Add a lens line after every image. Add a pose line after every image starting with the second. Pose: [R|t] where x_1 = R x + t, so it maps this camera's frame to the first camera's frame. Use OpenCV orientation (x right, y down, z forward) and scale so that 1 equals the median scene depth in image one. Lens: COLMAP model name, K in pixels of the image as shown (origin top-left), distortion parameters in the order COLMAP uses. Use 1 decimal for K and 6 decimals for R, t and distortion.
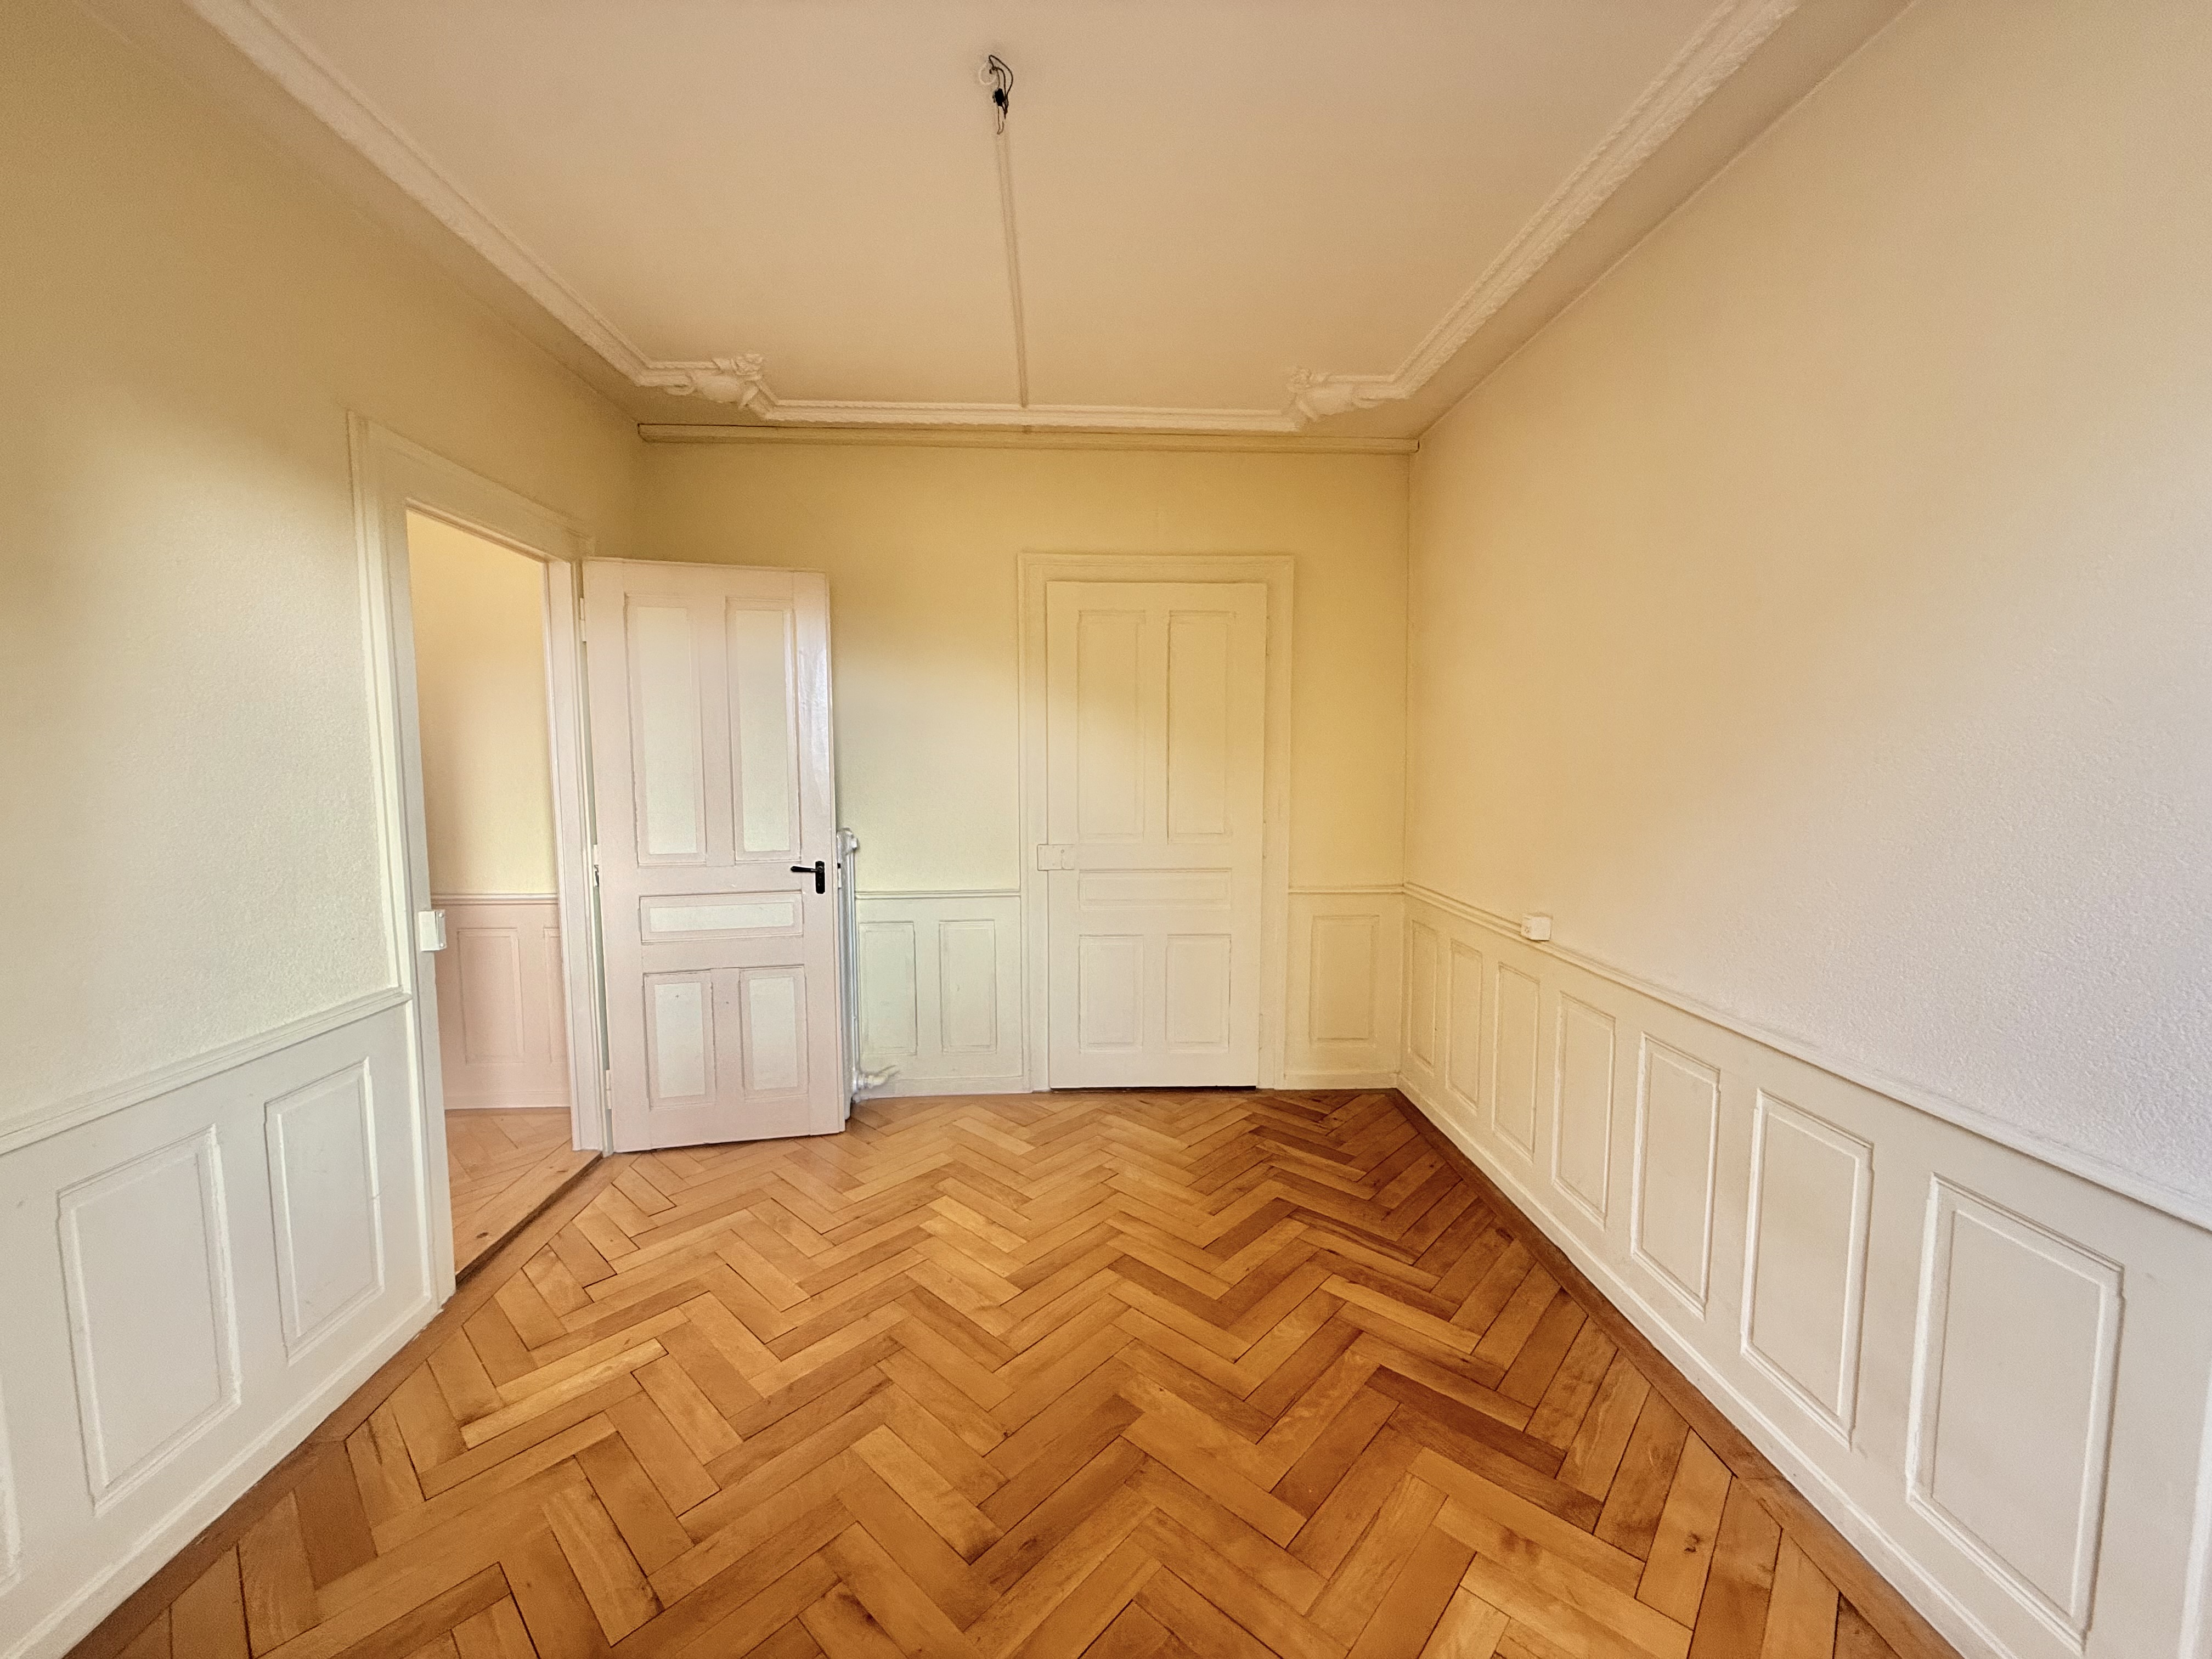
lens RADIAL K [[877.7, 0, 1103.9], [0, 877.7, 834.4], [0, 0, 1]] dist [-0.000322, -0.000271]
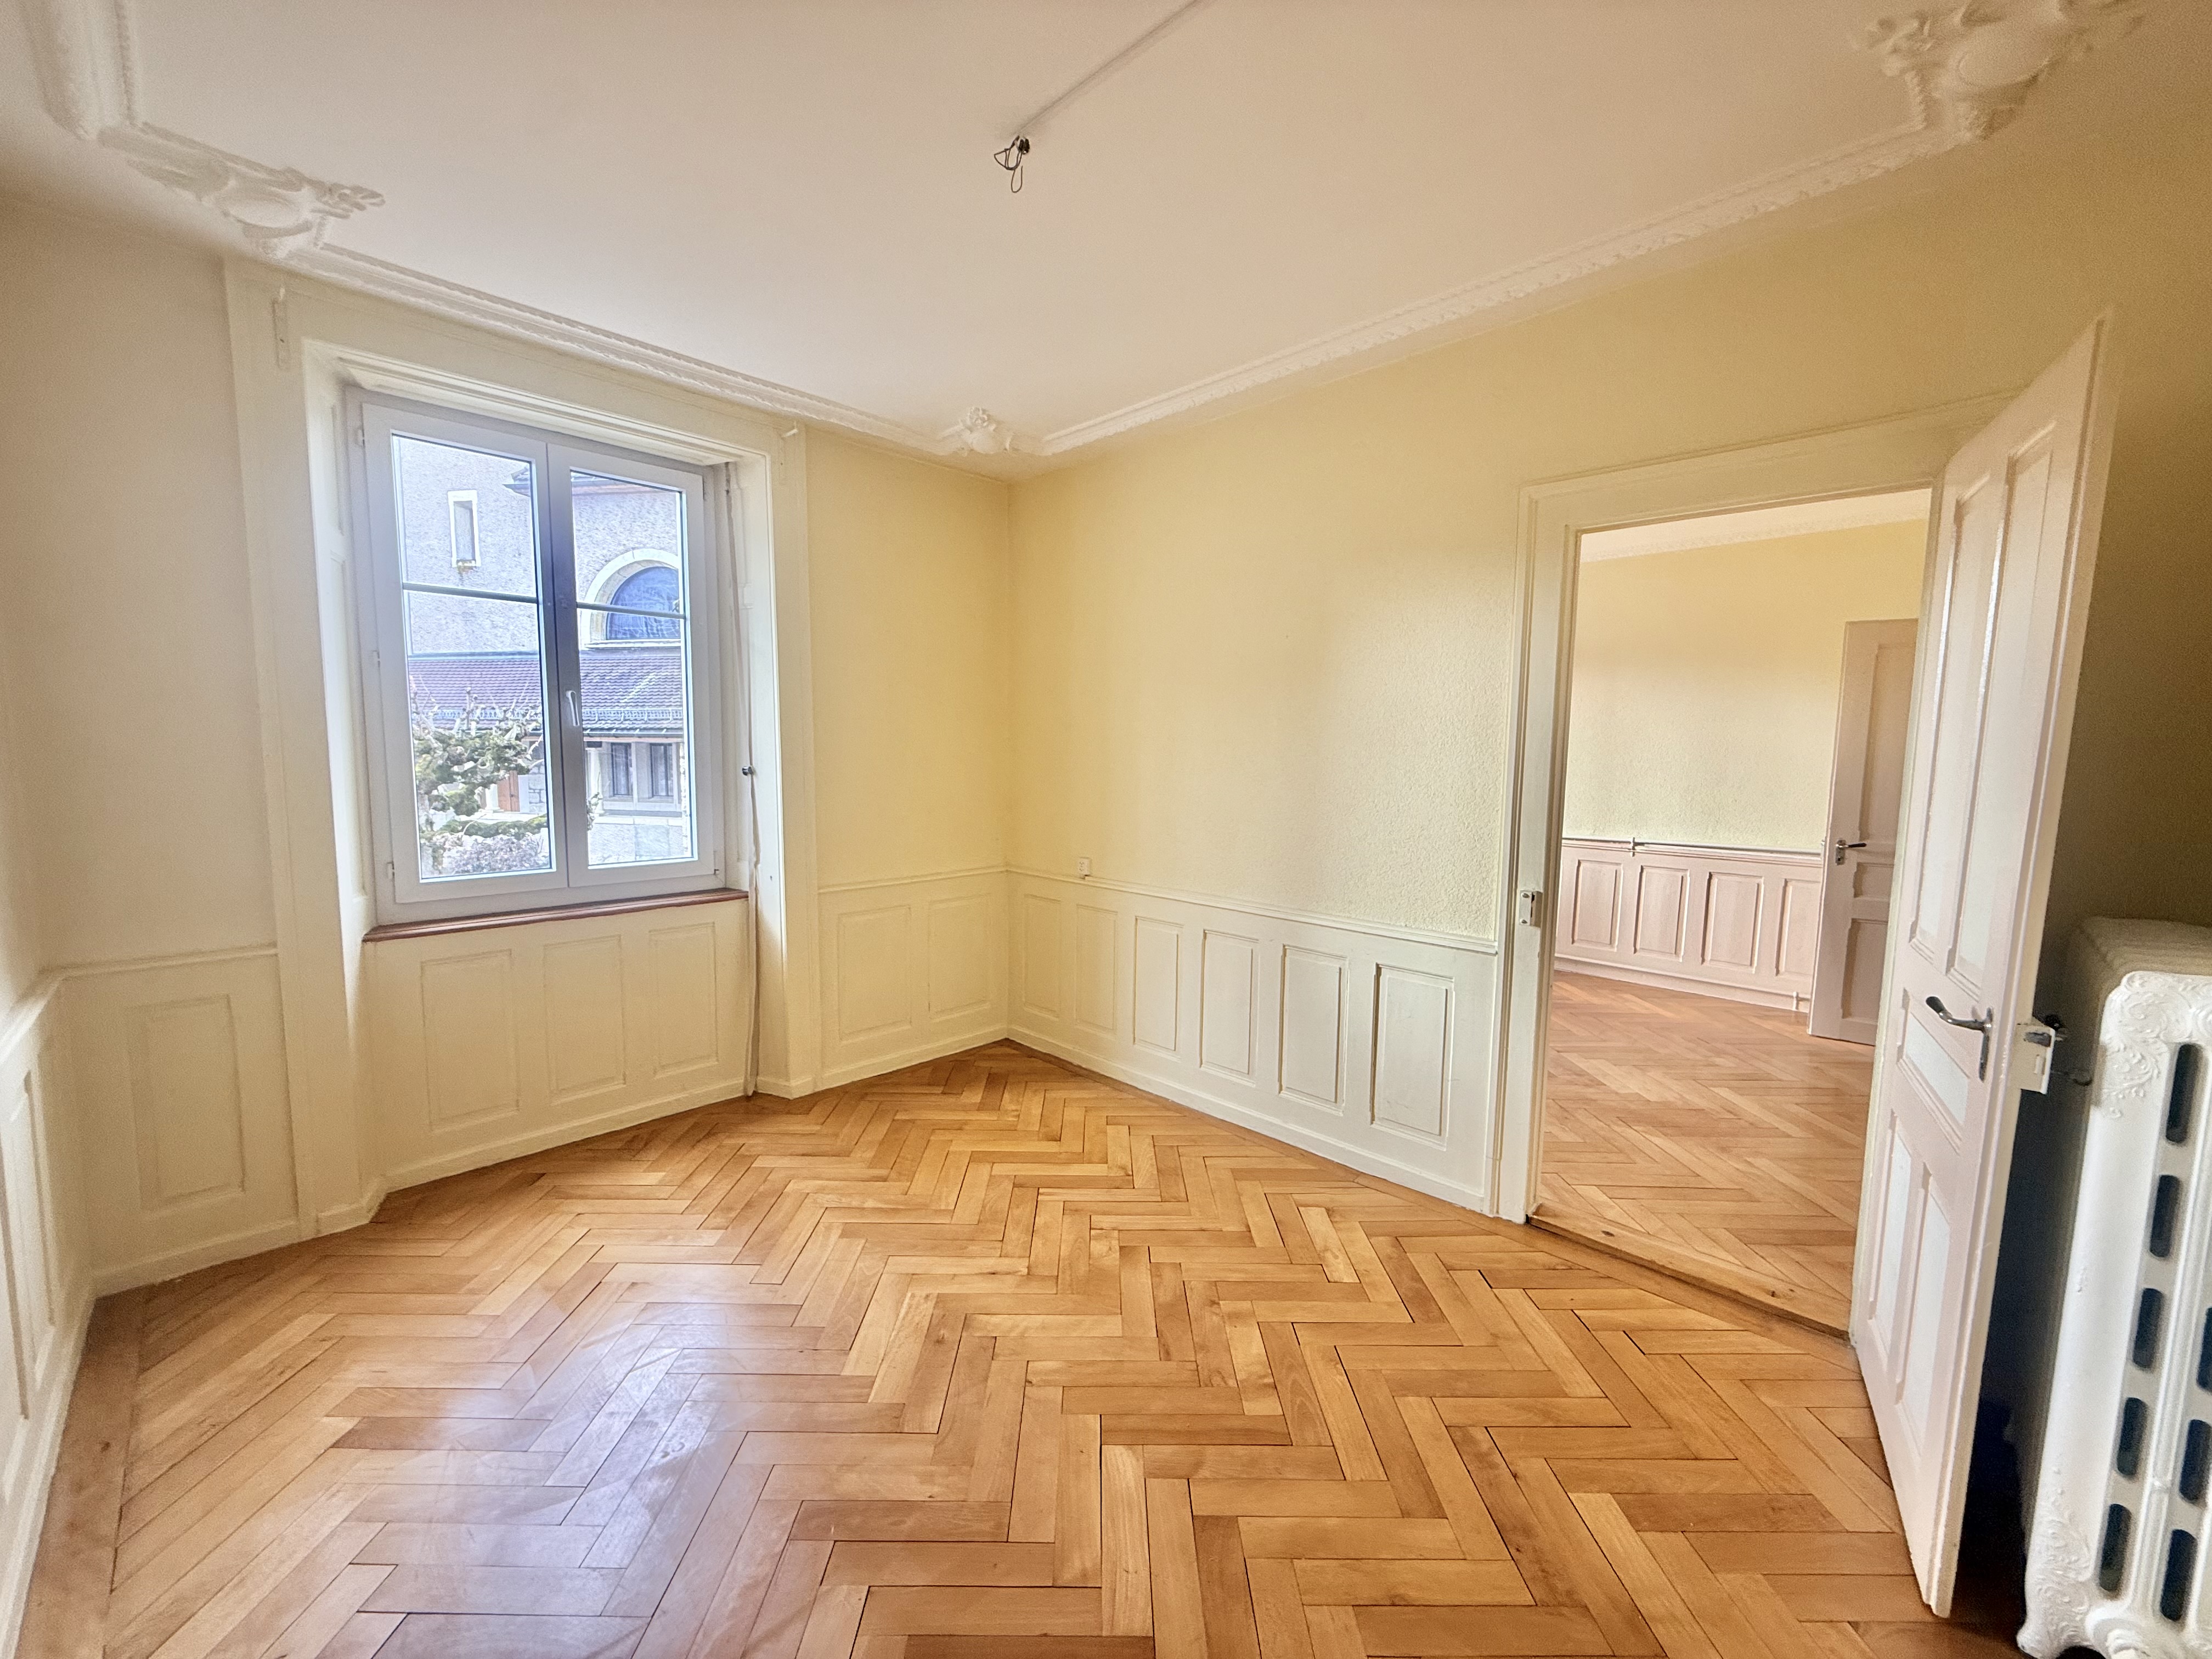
lens RADIAL K [[886.4, 0, 1102.9], [0, 886.4, 818.4], [0, 0, 1]] dist [-0.000784, -0.000144]
pose [[-0.715811, 0.059037, -0.695794, 0.387757], [-0.078290, 0.983352, 0.163978, -0.134151], [0.693891, 0.171851, -0.699272, 1.212142]]
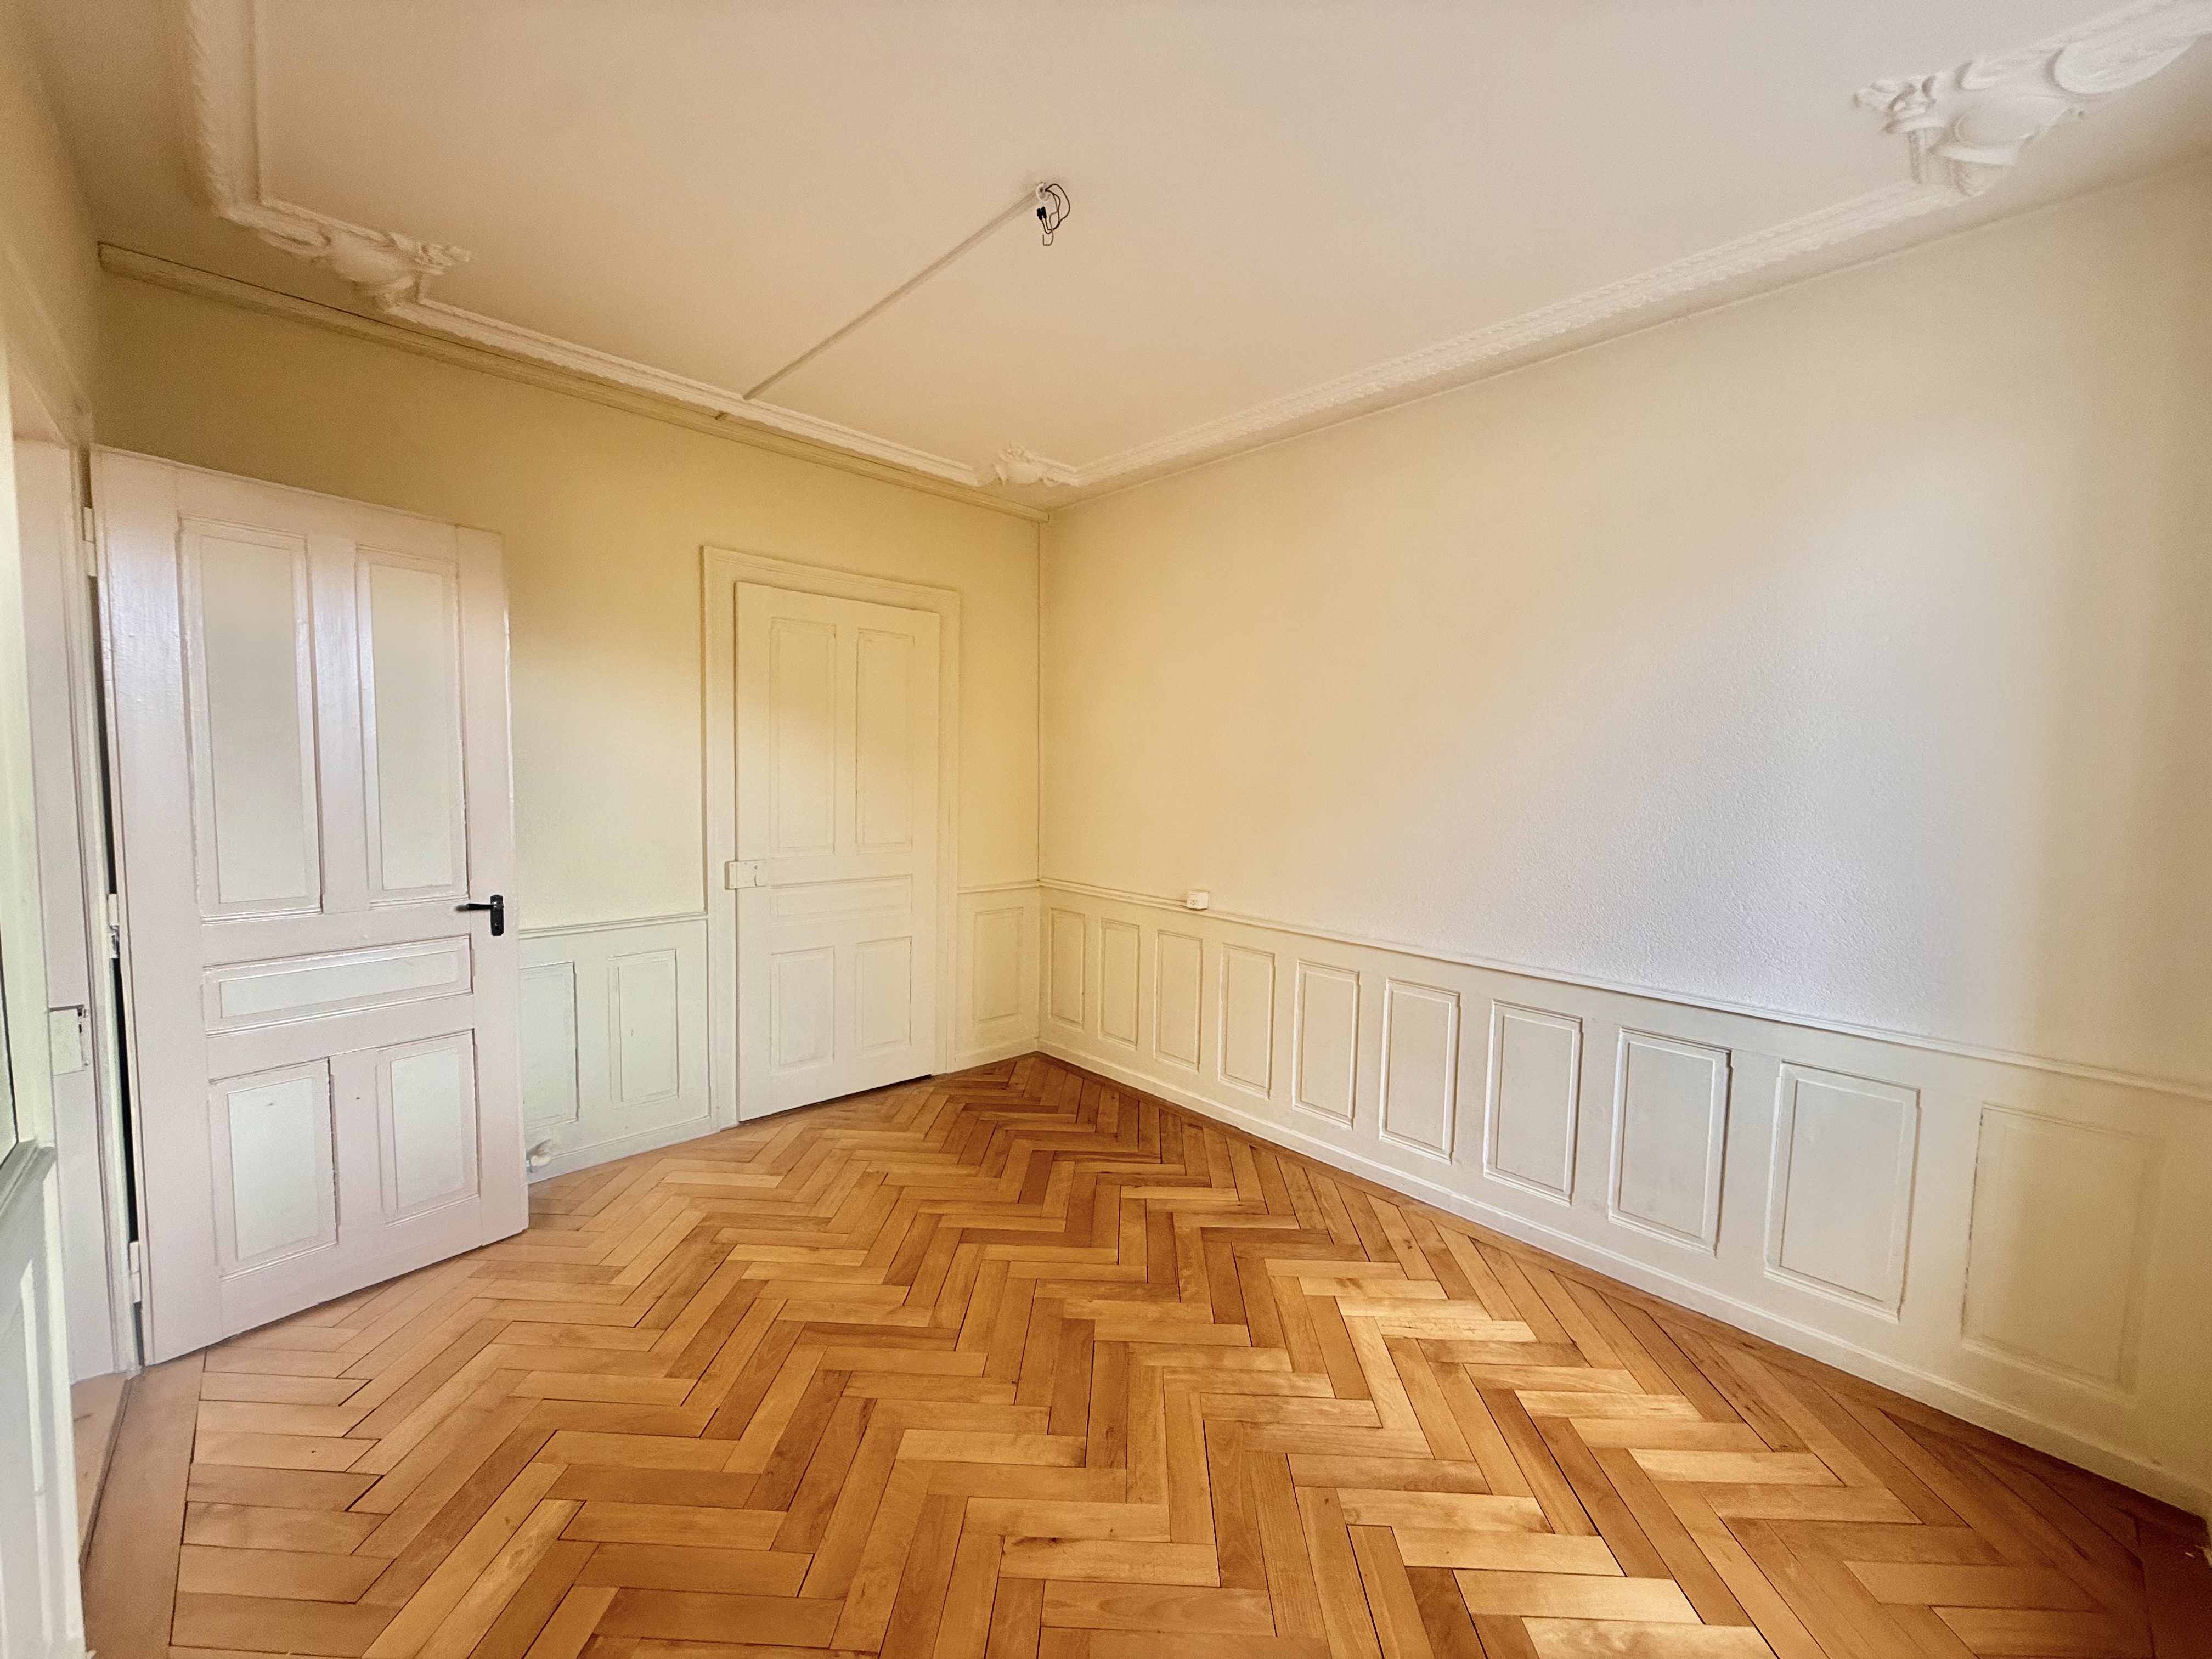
lens RADIAL K [[886.0, 0, 1094.1], [0, 886.0, 834.9], [0, 0, 1]] dist [0.000282, -0.000104]
pose [[0.757274, -0.031526, 0.652336, -0.529874], [0.036367, 0.999320, 0.006077, -0.010964], [-0.652084, 0.019121, 0.757905, 0.046929]]
